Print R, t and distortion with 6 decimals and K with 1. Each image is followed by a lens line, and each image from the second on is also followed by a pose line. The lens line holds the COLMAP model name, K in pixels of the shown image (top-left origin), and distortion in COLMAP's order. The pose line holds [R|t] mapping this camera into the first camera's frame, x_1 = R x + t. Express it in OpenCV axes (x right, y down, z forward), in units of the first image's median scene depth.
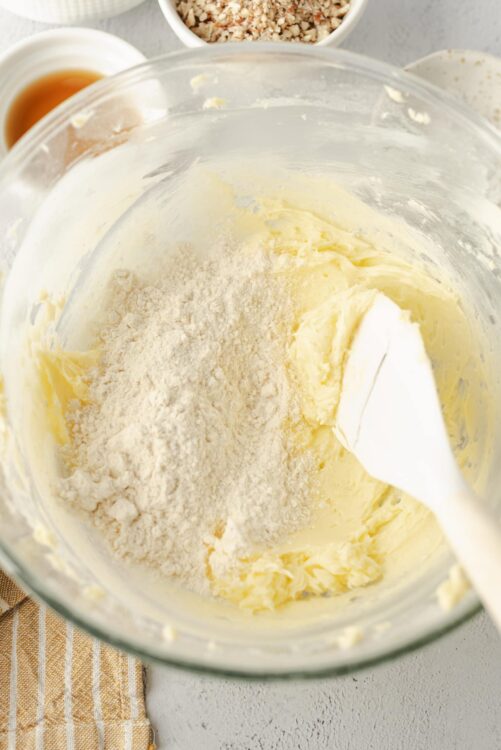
lens RADIAL K [[1201.1, 0, 250.8], [0, 1201.1, 375.6], [0, 0, 1]] dist [0.009472, 0.000000]
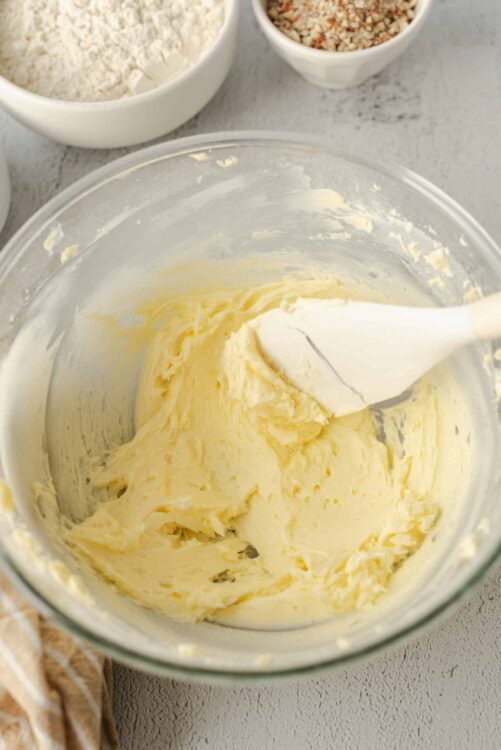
lens RADIAL K [[1201.1, 0, 249.8], [0, 1201.1, 374.9], [0, 0, 1]] dist [0.009472, 0.000000]
pose [[0.788948, -0.567967, 0.234469, -0.221152], [0.595318, 0.801036, -0.062749, 0.032414], [-0.152179, 0.189089, 0.970096, -0.080822]]
